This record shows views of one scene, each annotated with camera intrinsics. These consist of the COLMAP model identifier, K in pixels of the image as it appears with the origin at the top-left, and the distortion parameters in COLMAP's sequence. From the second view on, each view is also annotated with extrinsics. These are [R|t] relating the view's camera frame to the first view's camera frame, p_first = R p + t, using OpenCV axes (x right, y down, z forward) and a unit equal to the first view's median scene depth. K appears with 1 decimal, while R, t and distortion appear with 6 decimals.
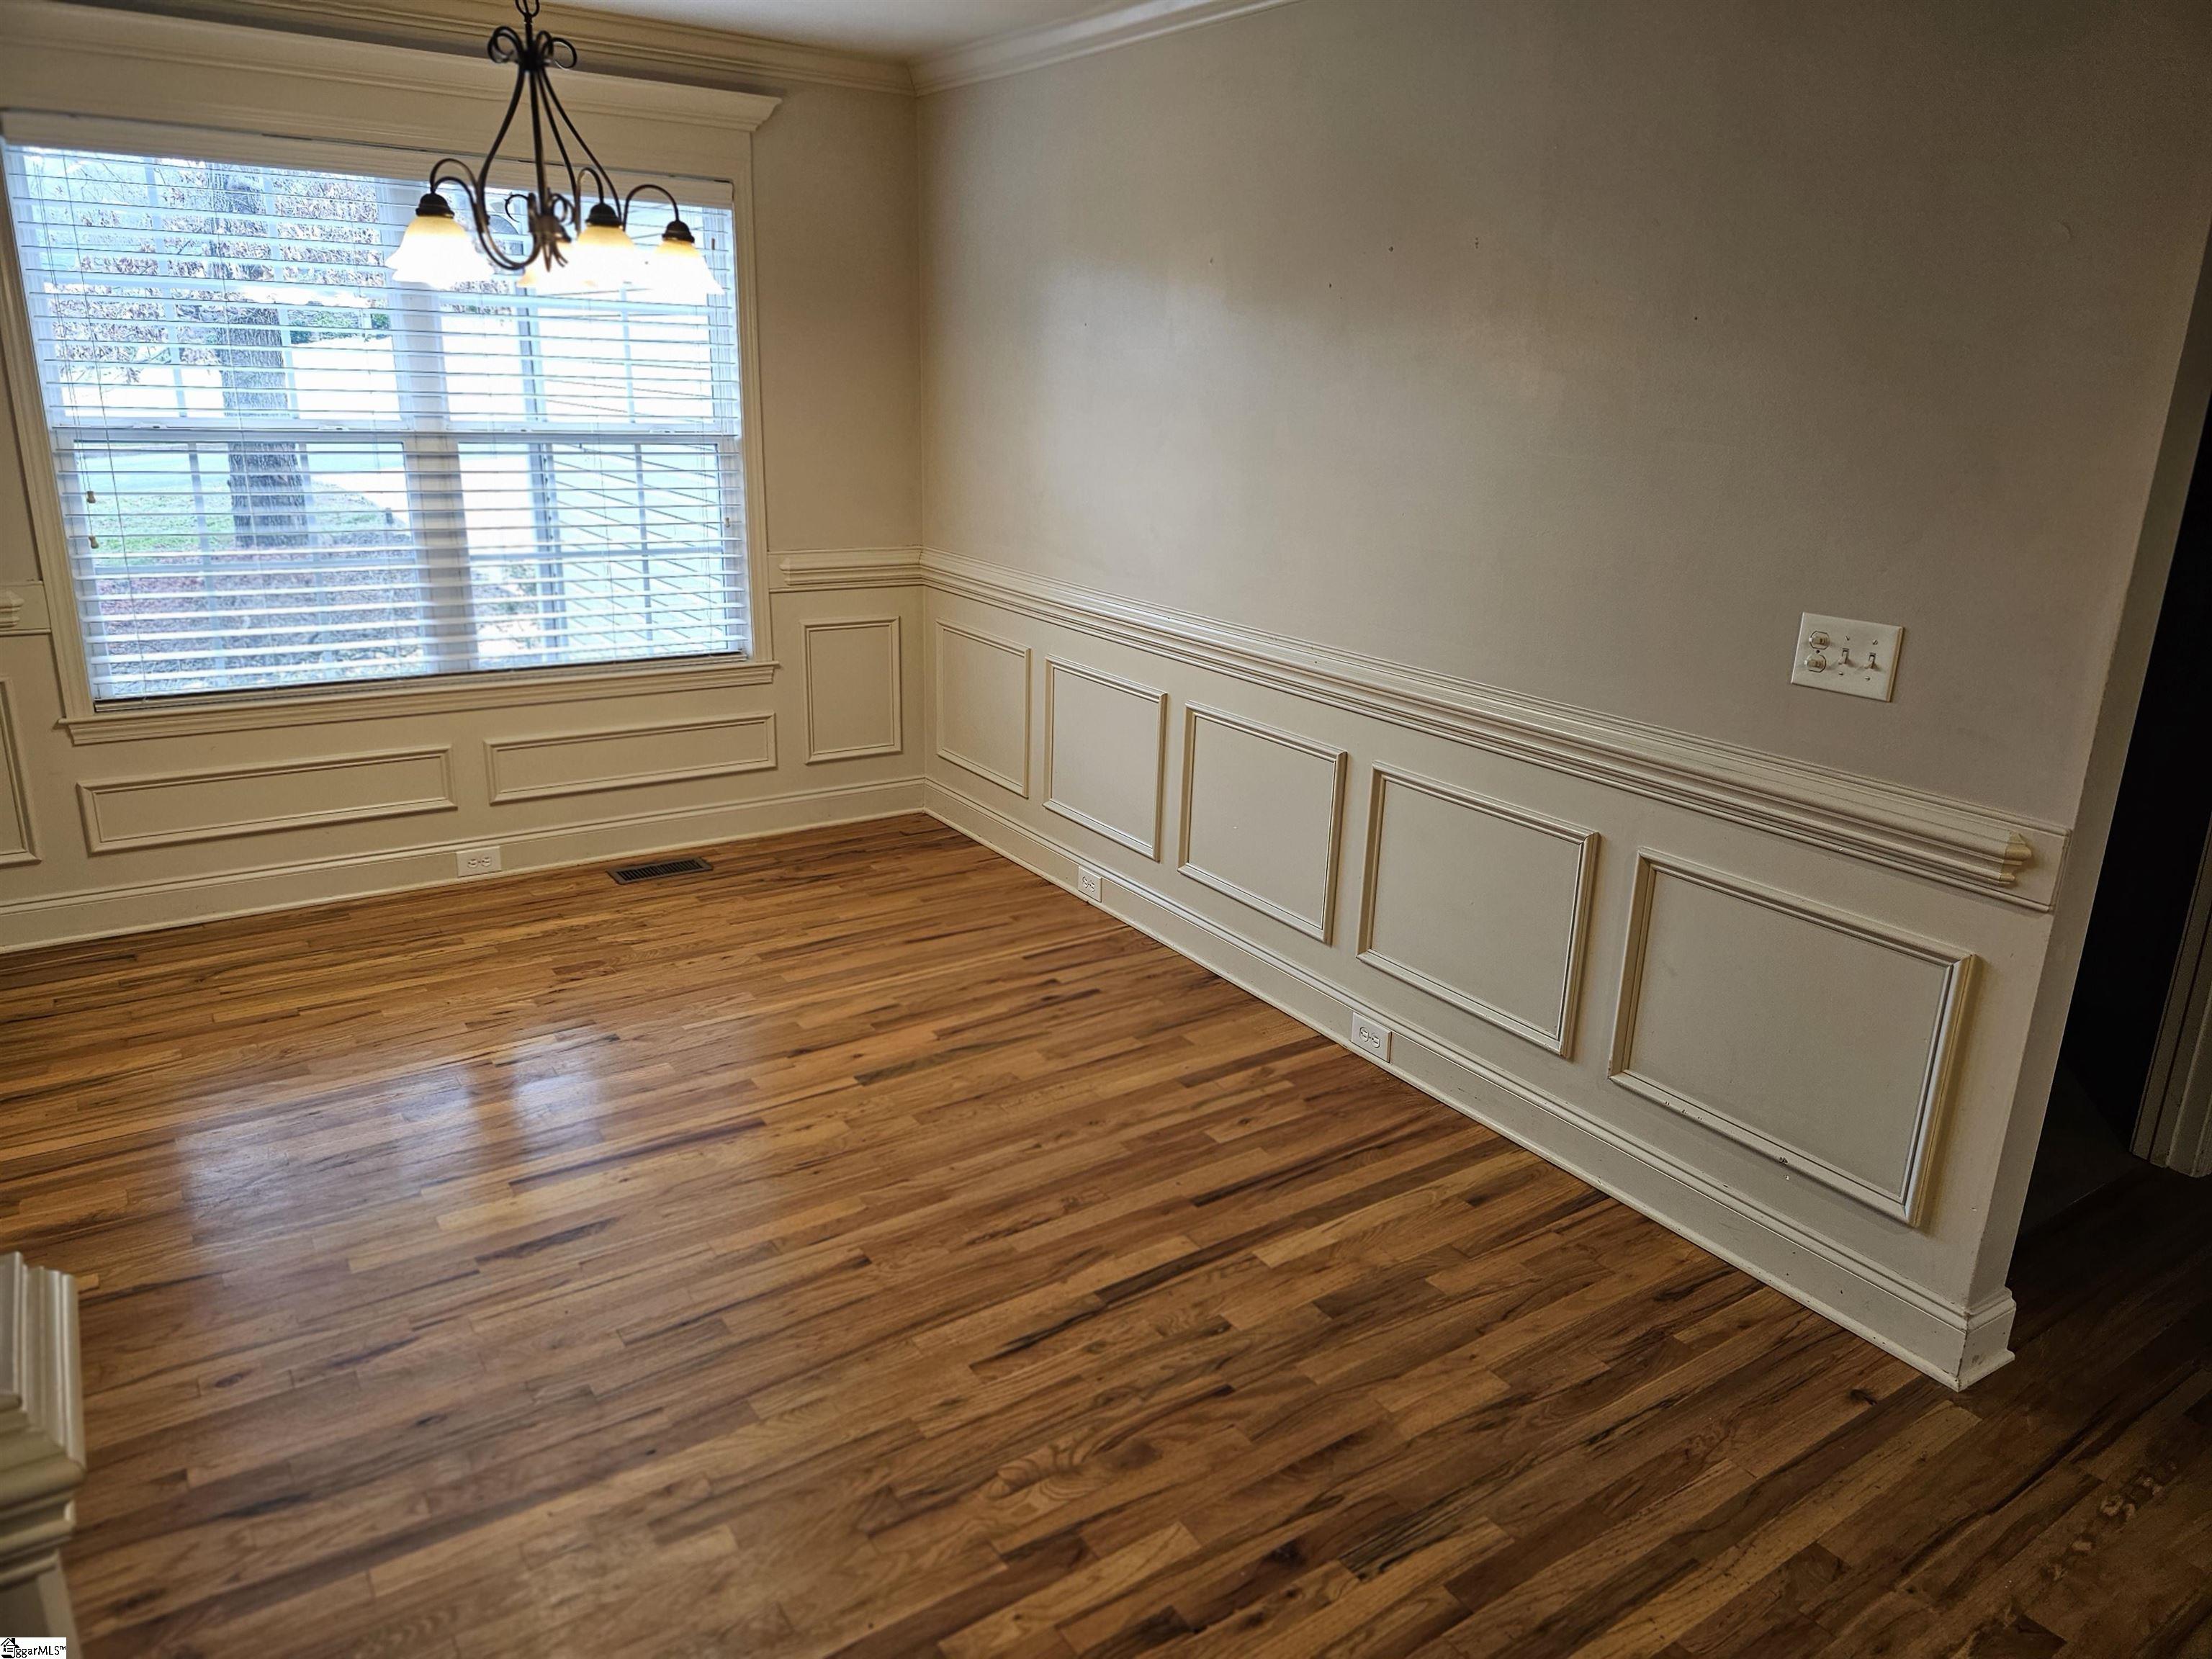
lens RADIAL K [[1478.2, 0, 1110.8], [0, 1478.2, 809.1], [0, 0, 1]] dist [0.067743, -0.053541]
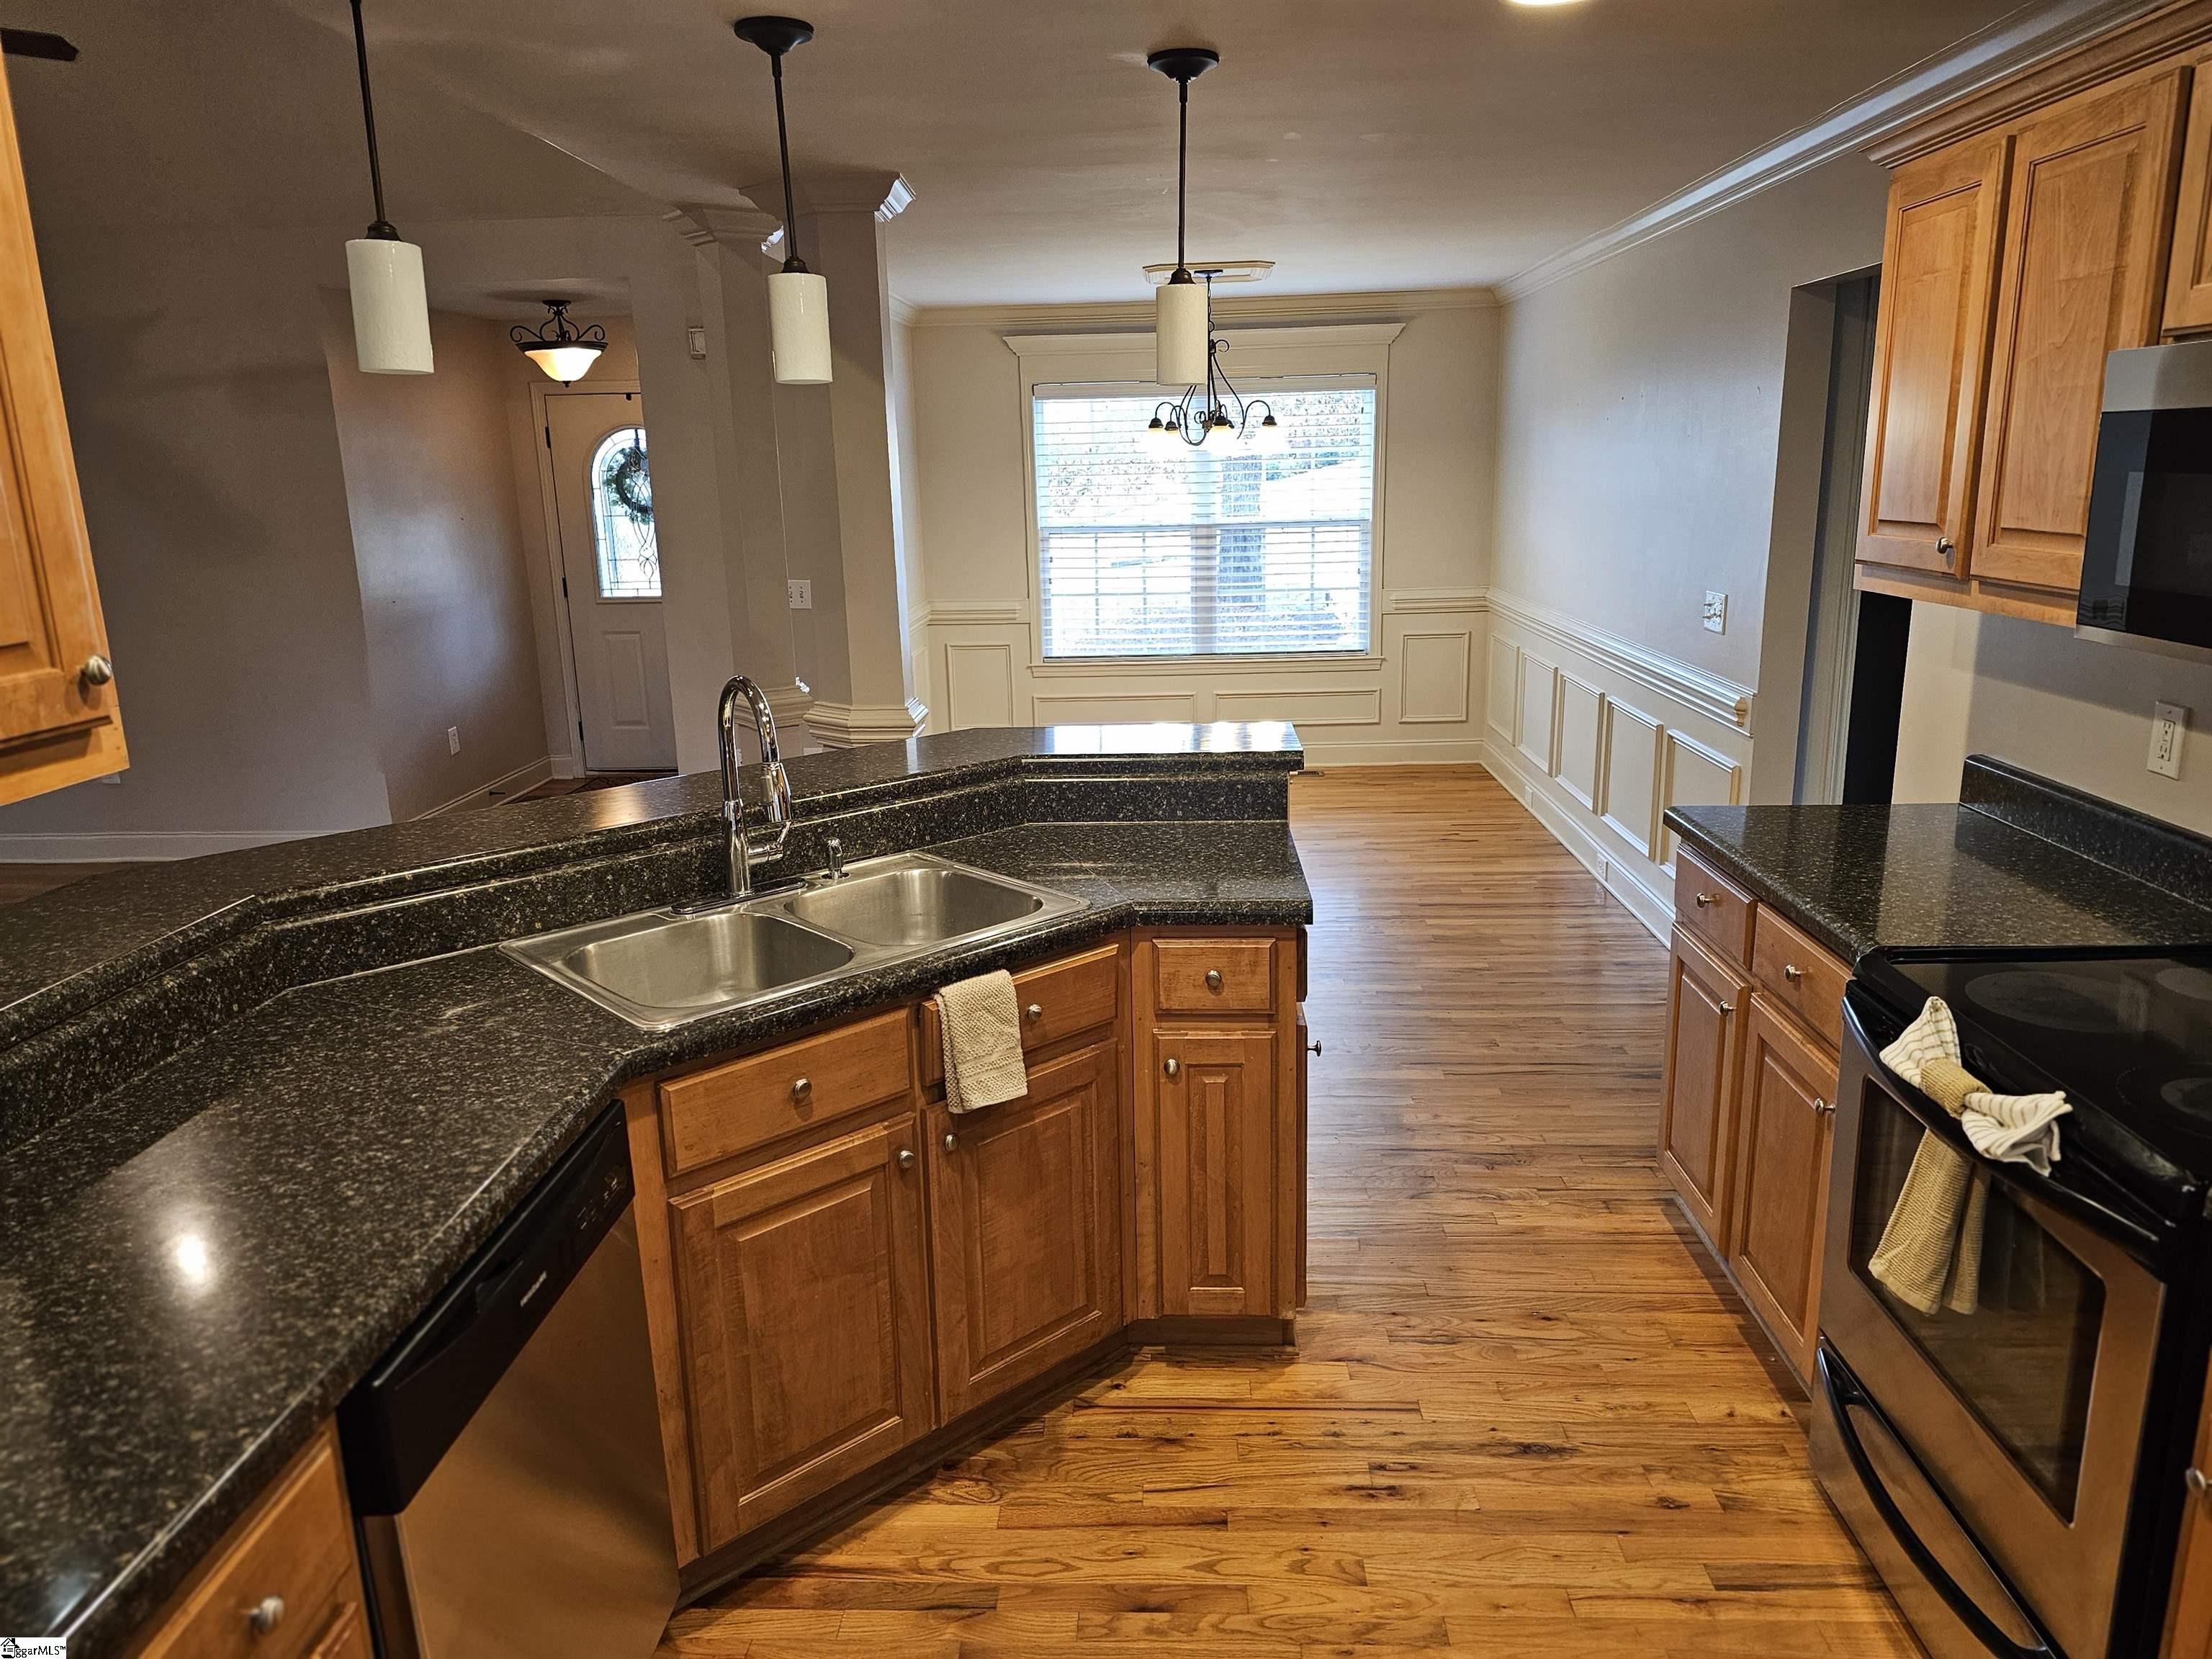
lens RADIAL K [[1478.2, 0, 1104.1], [0, 1478.2, 817.4], [0, 0, 1]] dist [0.067743, -0.053541]
pose [[0.797821, 0.087427, -0.596521, 0.736983], [-0.121326, 0.992470, -0.016810, 0.200377], [0.590560, 0.085784, 0.802421, -0.669387]]
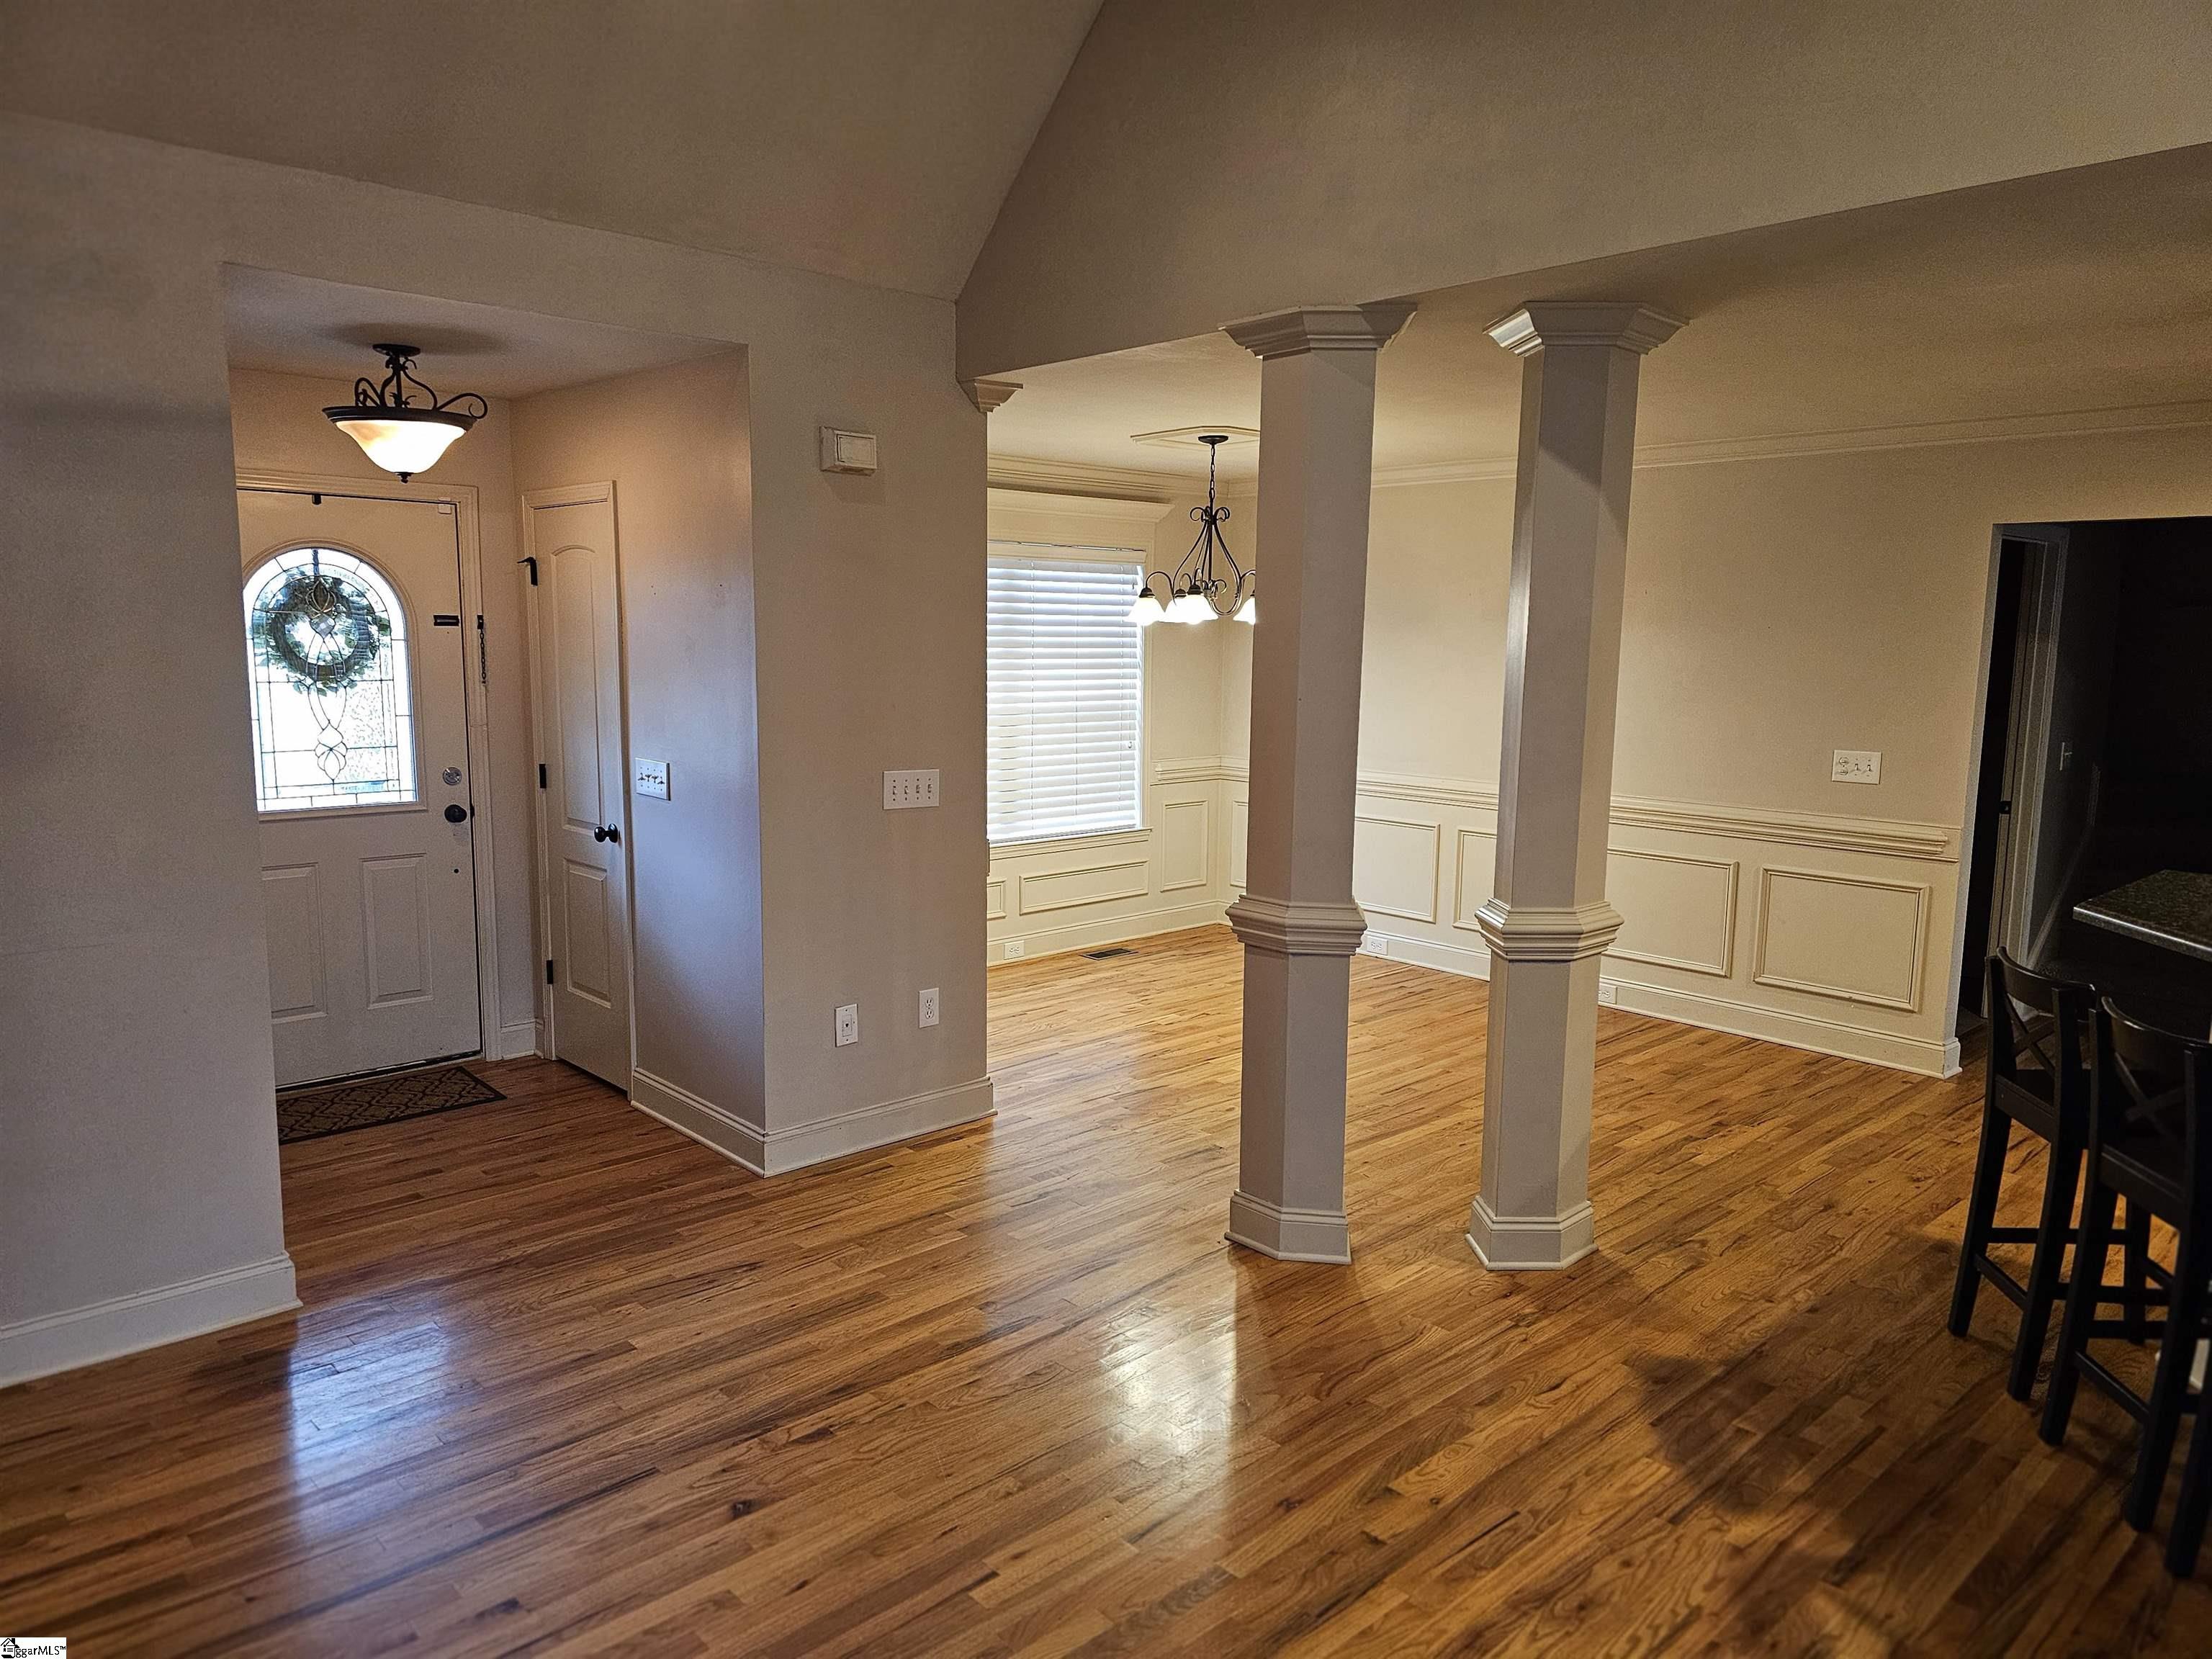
lens RADIAL K [[1478.2, 0, 1083.0], [0, 1478.2, 833.4], [0, 0, 1]] dist [0.067743, -0.053541]
pose [[0.989098, -0.040106, 0.141695, -0.757470], [0.060509, 0.987906, -0.142757, 0.190334], [-0.134256, 0.149774, 0.979563, -0.815151]]
